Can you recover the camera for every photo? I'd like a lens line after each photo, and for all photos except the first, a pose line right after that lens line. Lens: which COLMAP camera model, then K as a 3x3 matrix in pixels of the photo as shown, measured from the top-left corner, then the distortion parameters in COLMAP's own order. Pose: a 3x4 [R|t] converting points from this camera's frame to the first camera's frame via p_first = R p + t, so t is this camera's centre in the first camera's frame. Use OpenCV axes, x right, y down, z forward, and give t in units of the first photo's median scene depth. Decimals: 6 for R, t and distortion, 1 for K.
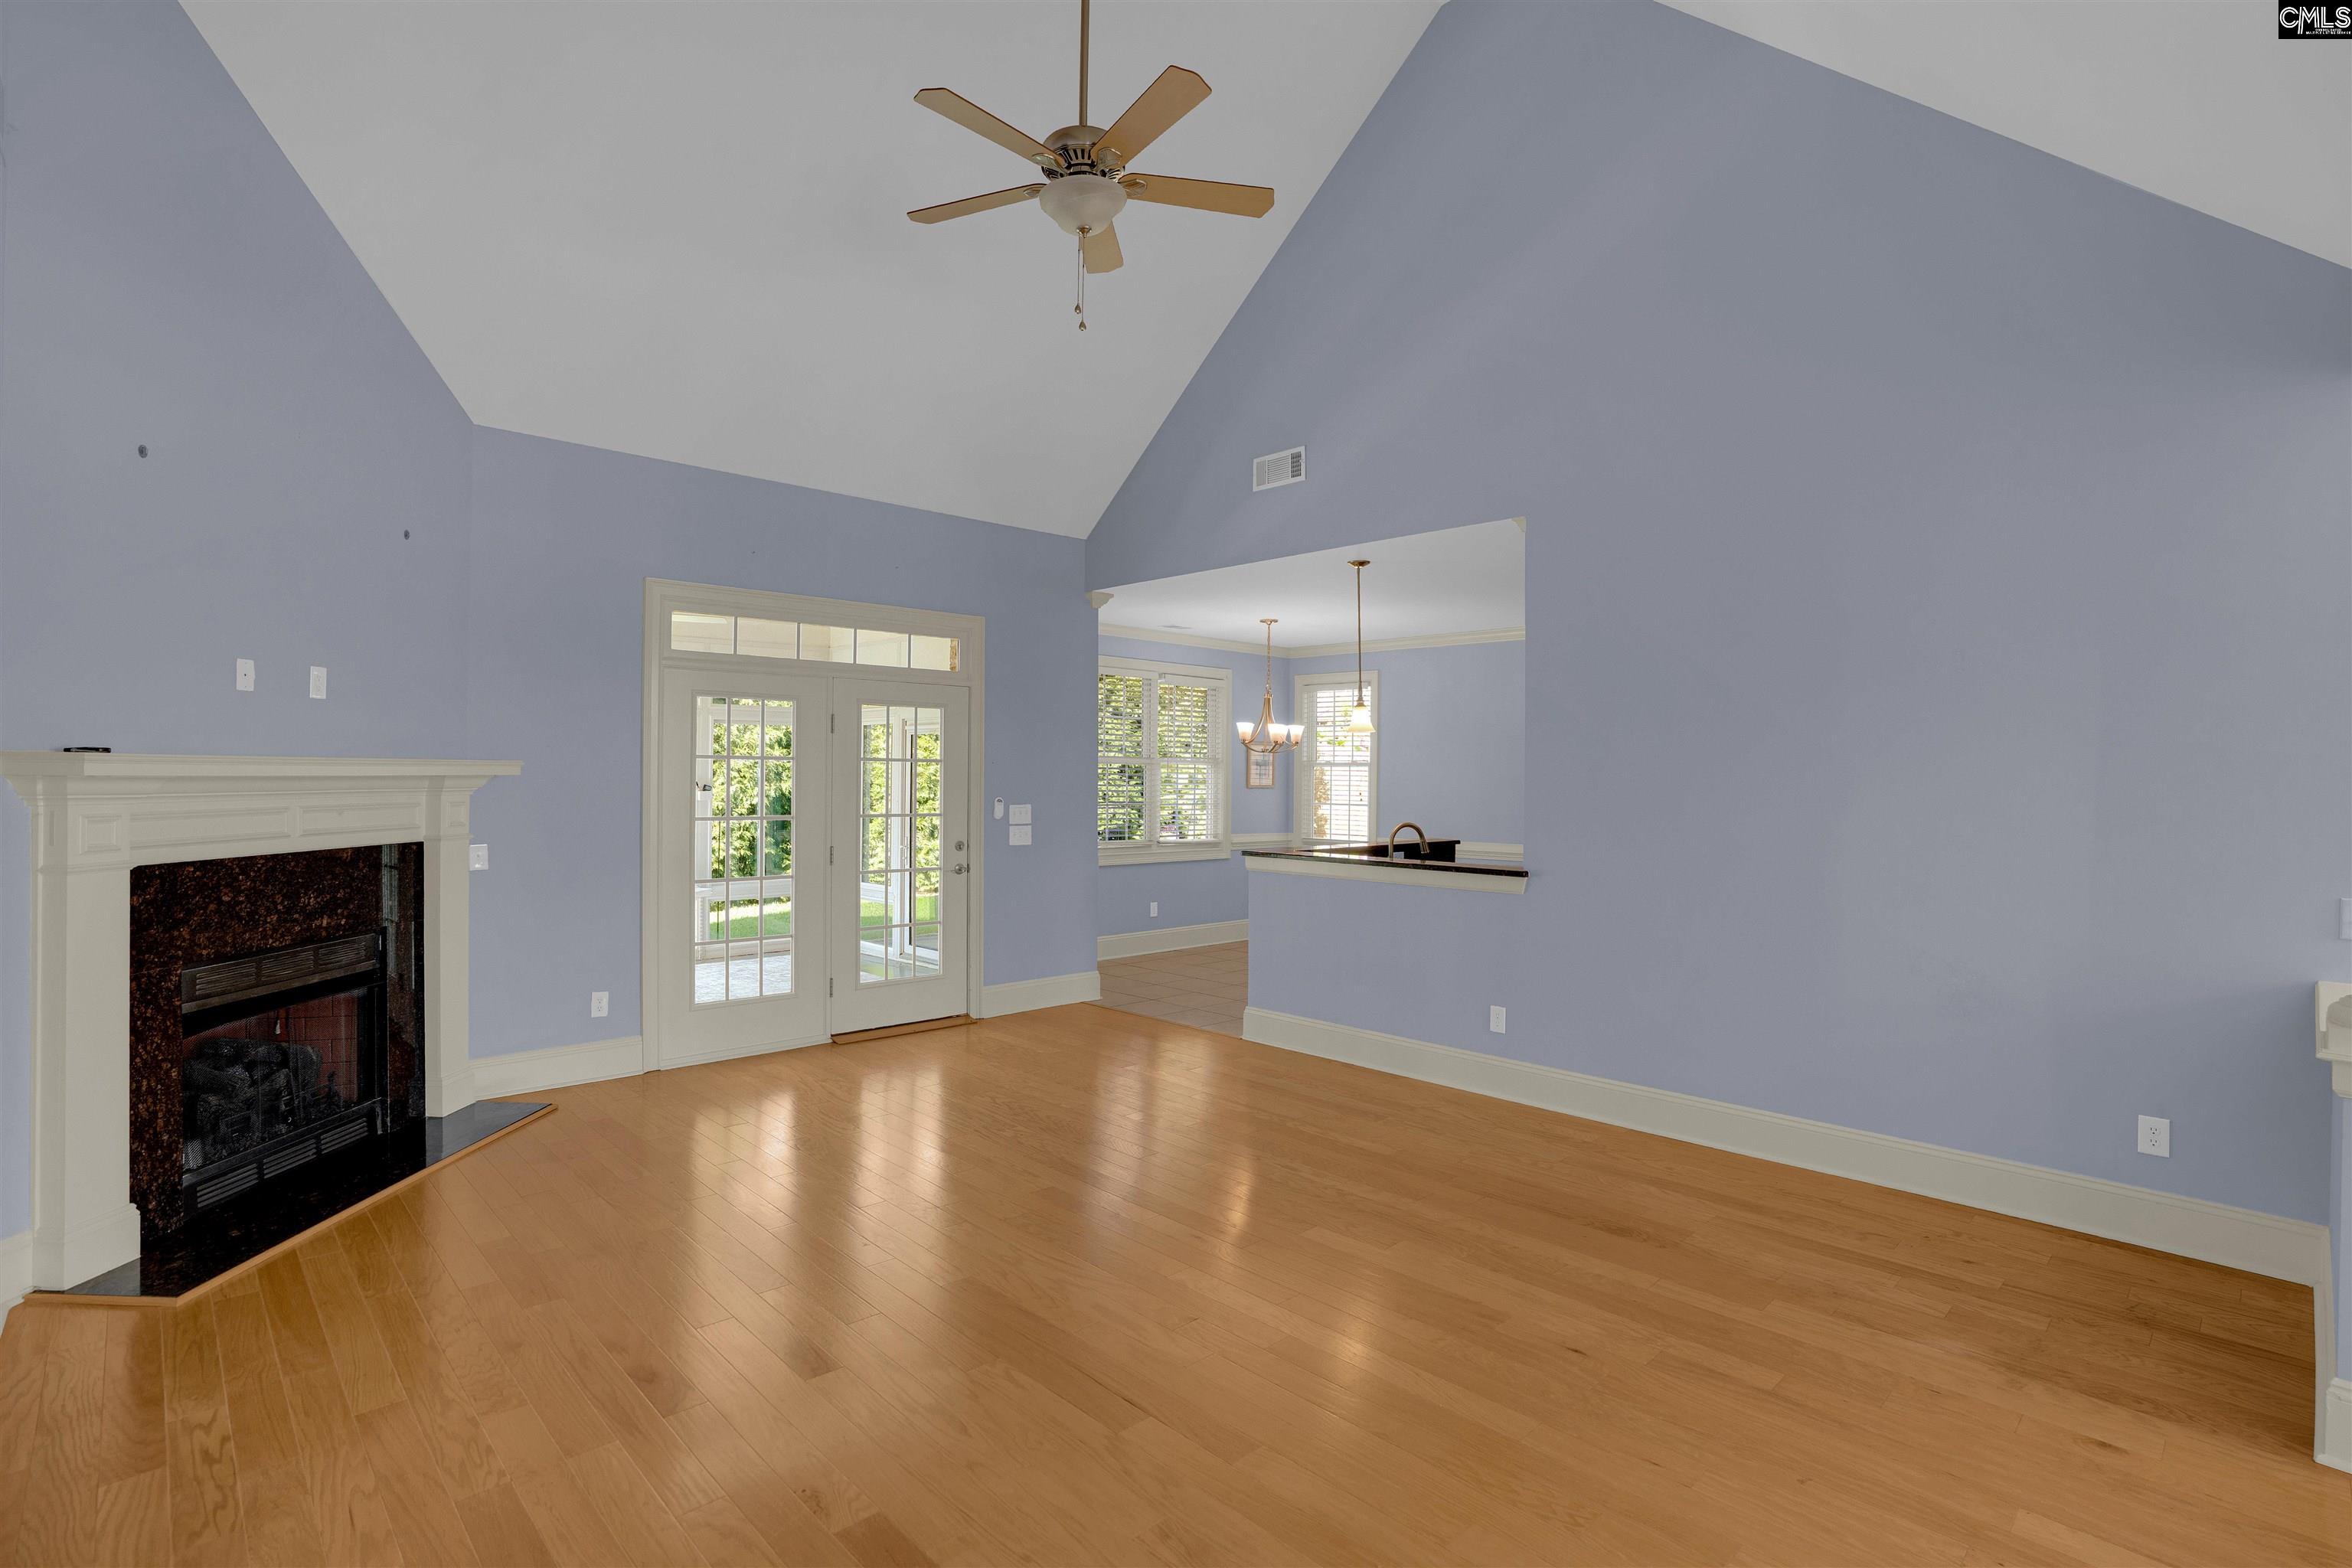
lens RADIAL K [[1135.6, 0, 1165.3], [0, 1135.6, 779.6], [0, 0, 1]] dist [-0.017810, 0.000674]
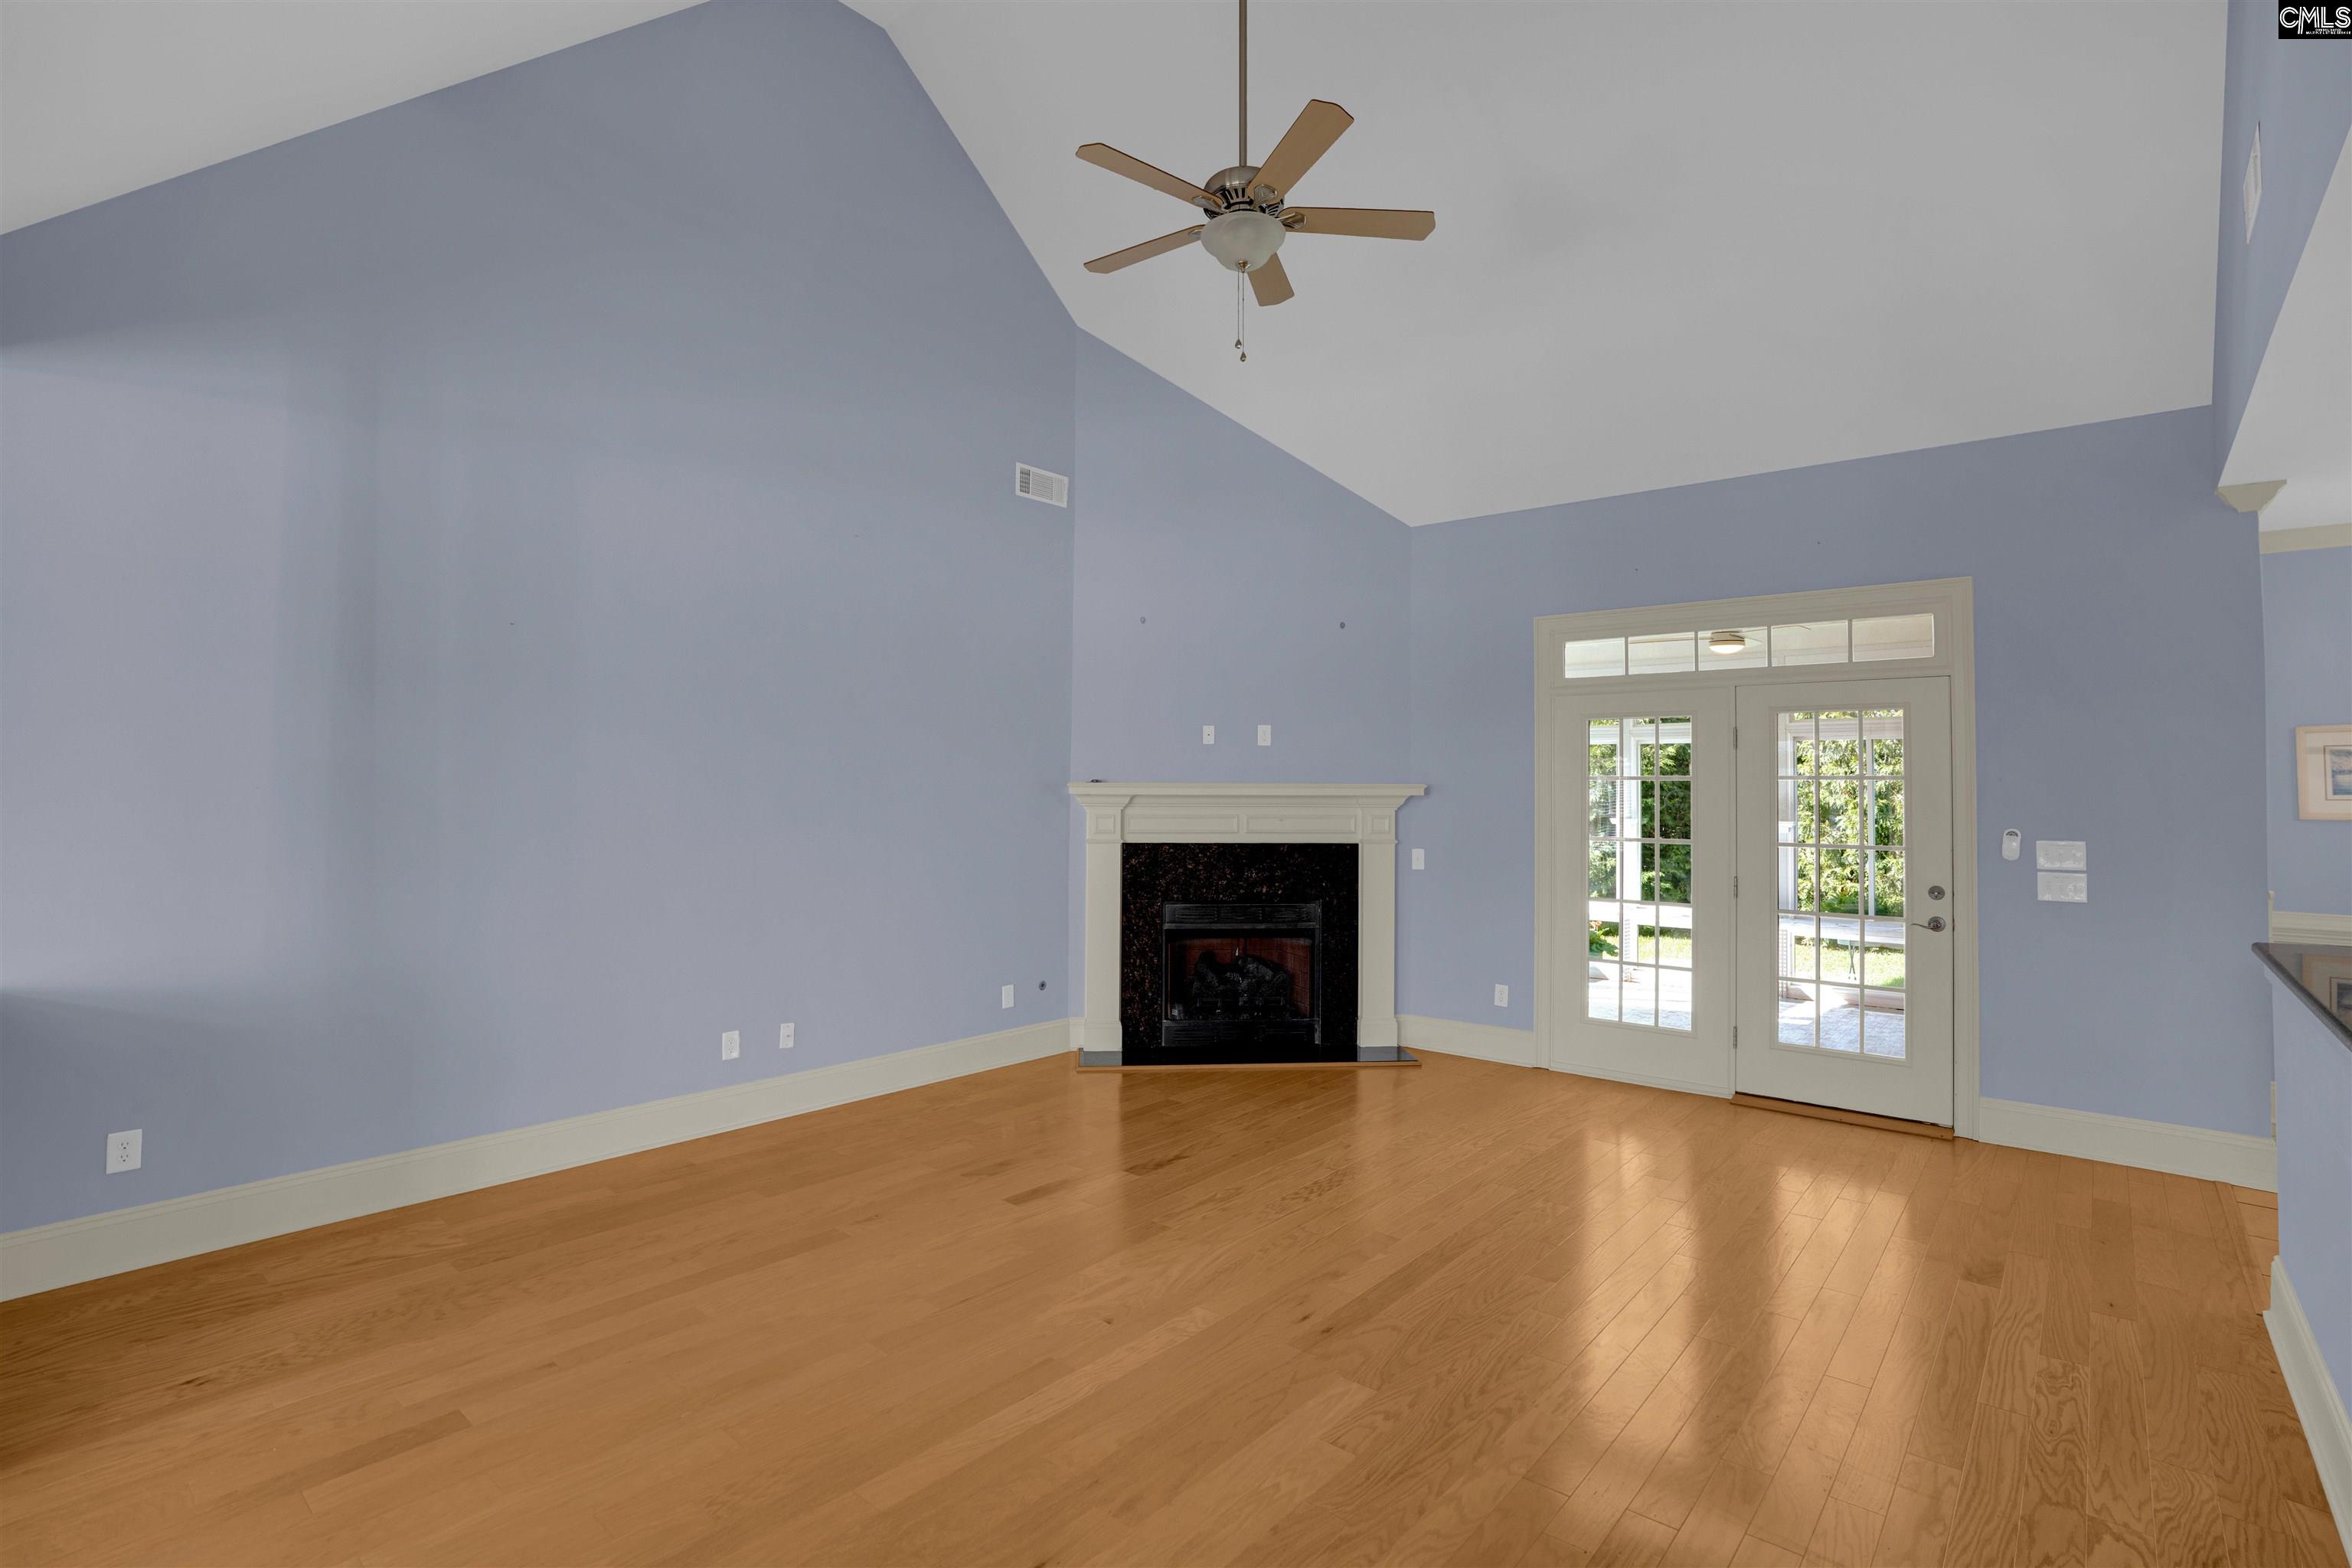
lens RADIAL K [[1135.6, 0, 1165.3], [0, 1135.6, 779.6], [0, 0, 1]] dist [-0.017810, 0.000674]
pose [[0.120913, -0.017430, -0.992510, 0.607475], [-0.009549, 0.999779, -0.018721, 0.004311], [0.992617, 0.011741, 0.120720, 0.521138]]
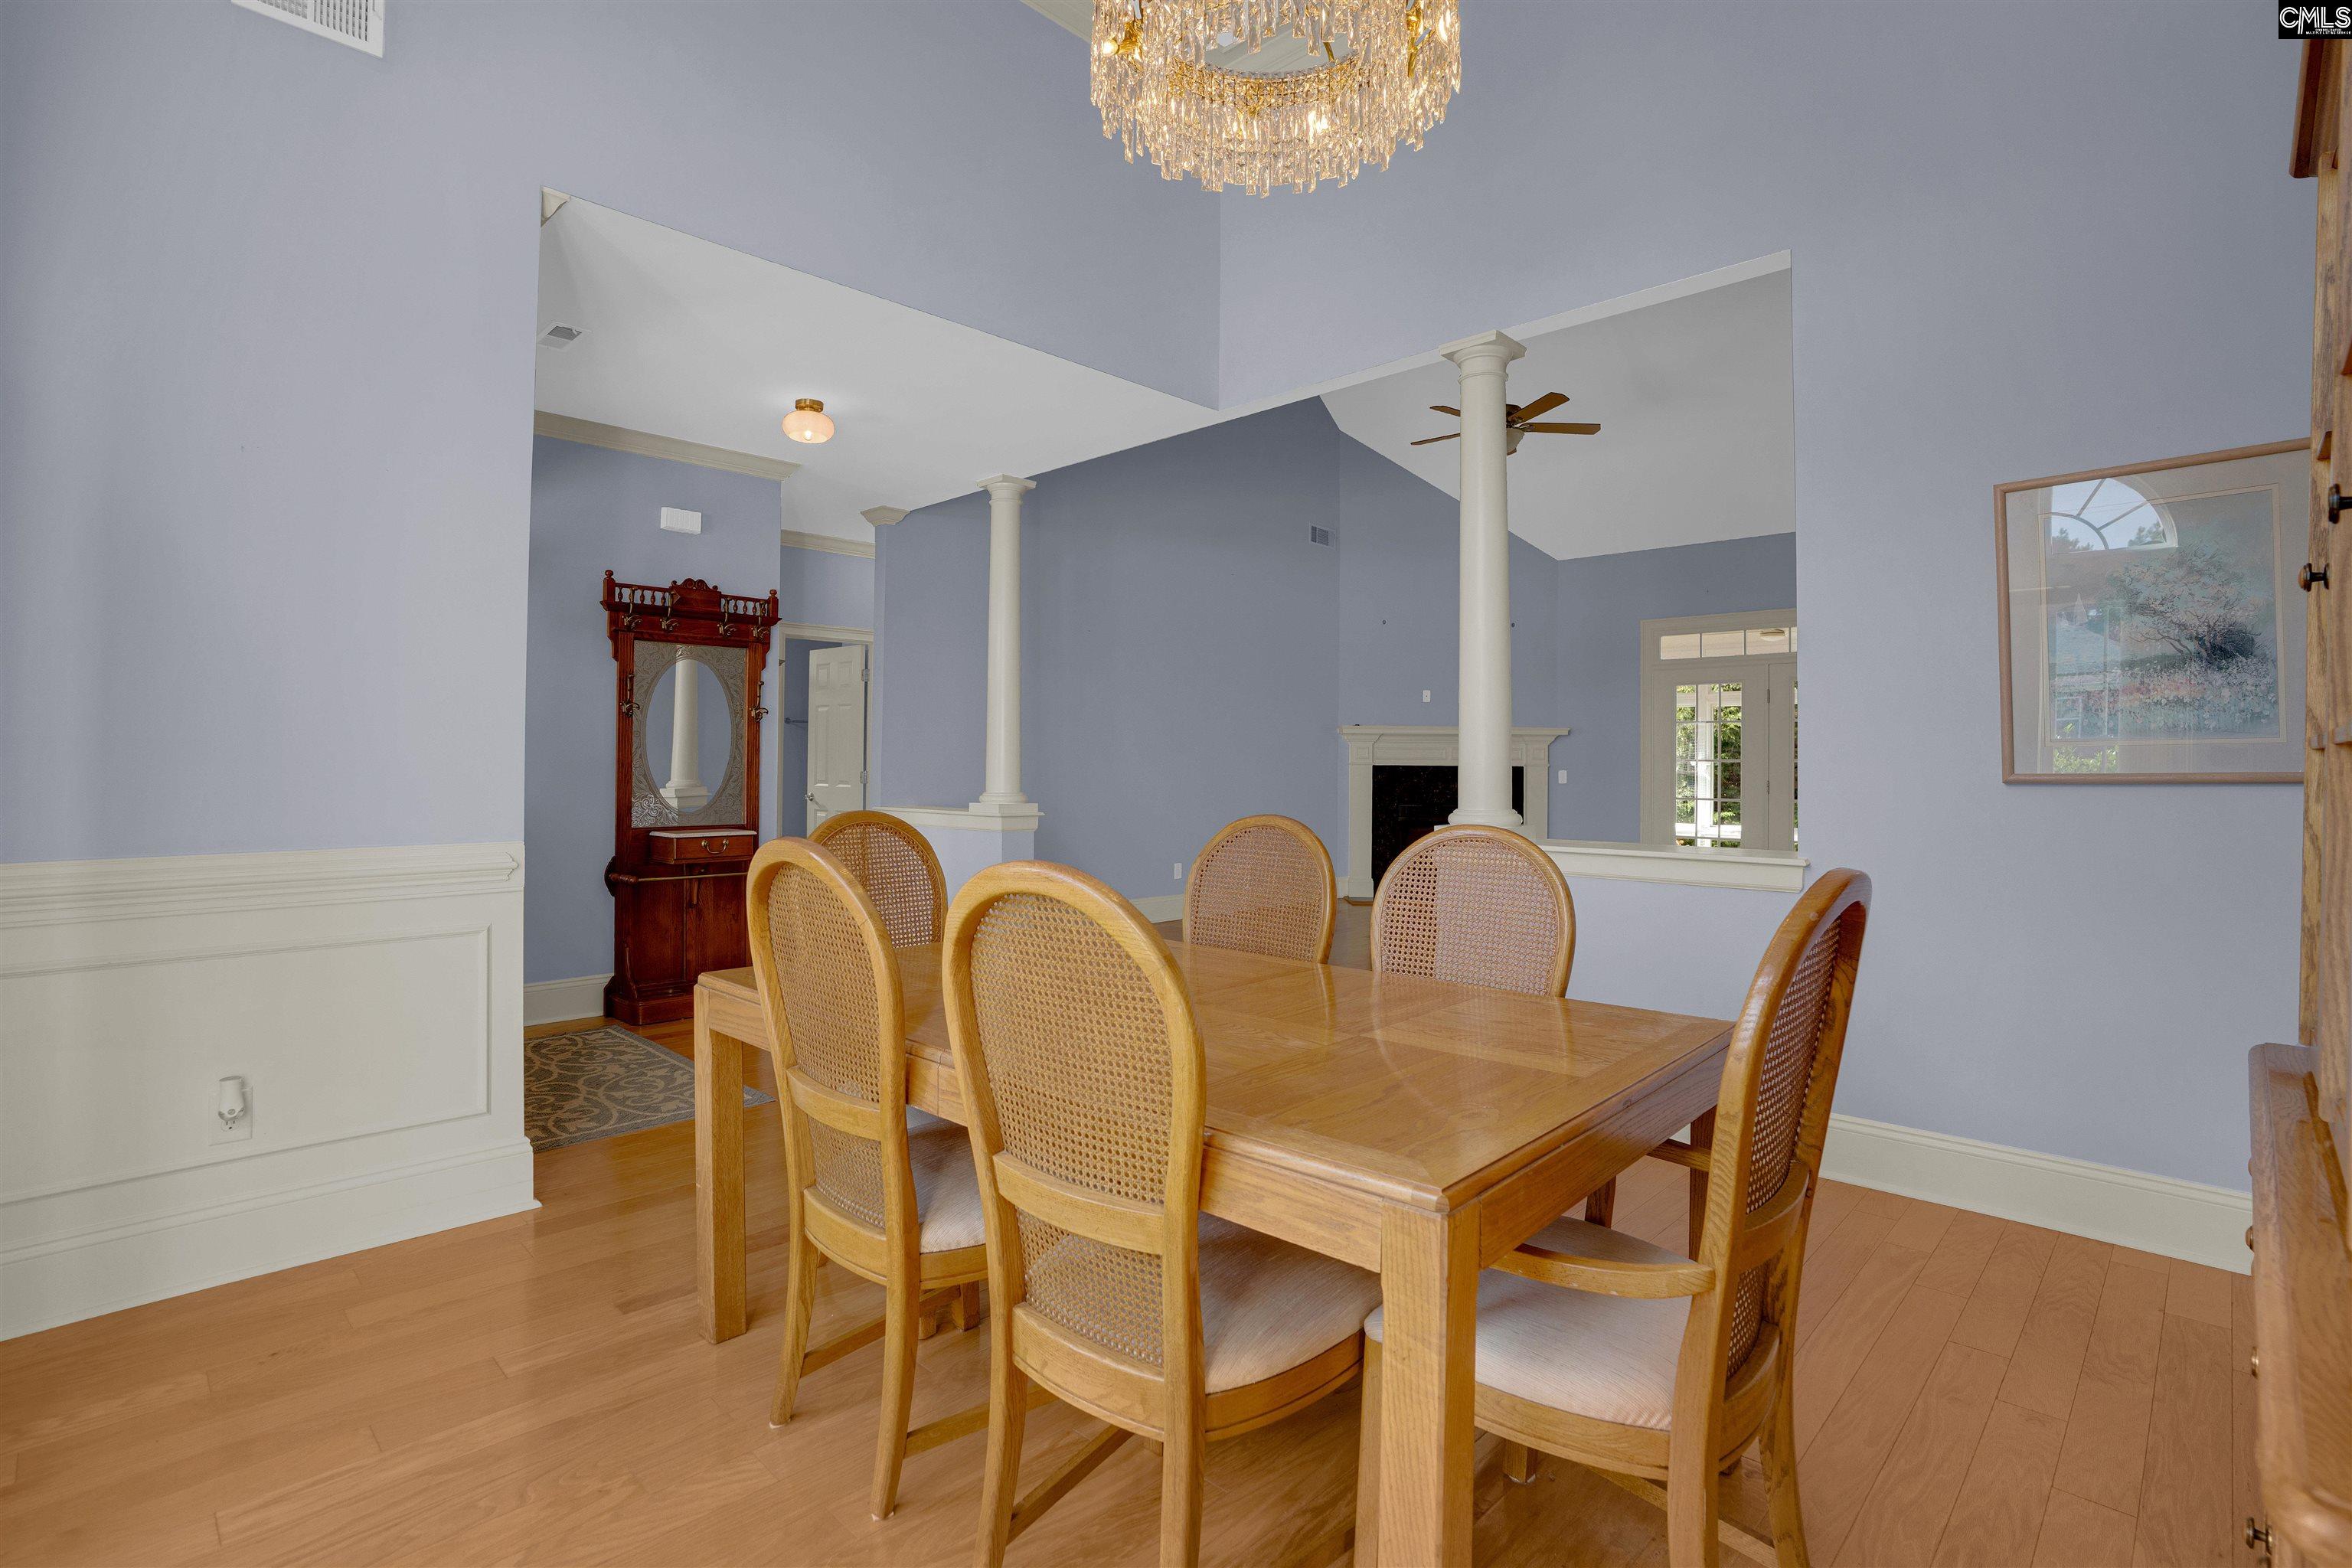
lens RADIAL K [[1137.8, 0, 1193.7], [0, 1137.8, 770.3], [0, 0, 1]] dist [0.001882, 0.000730]
pose [[0.081447, -0.007120, -0.996652, 1.256901], [-0.013352, 0.999877, -0.008234, 0.076762], [0.996588, 0.013978, 0.081342, 0.177347]]
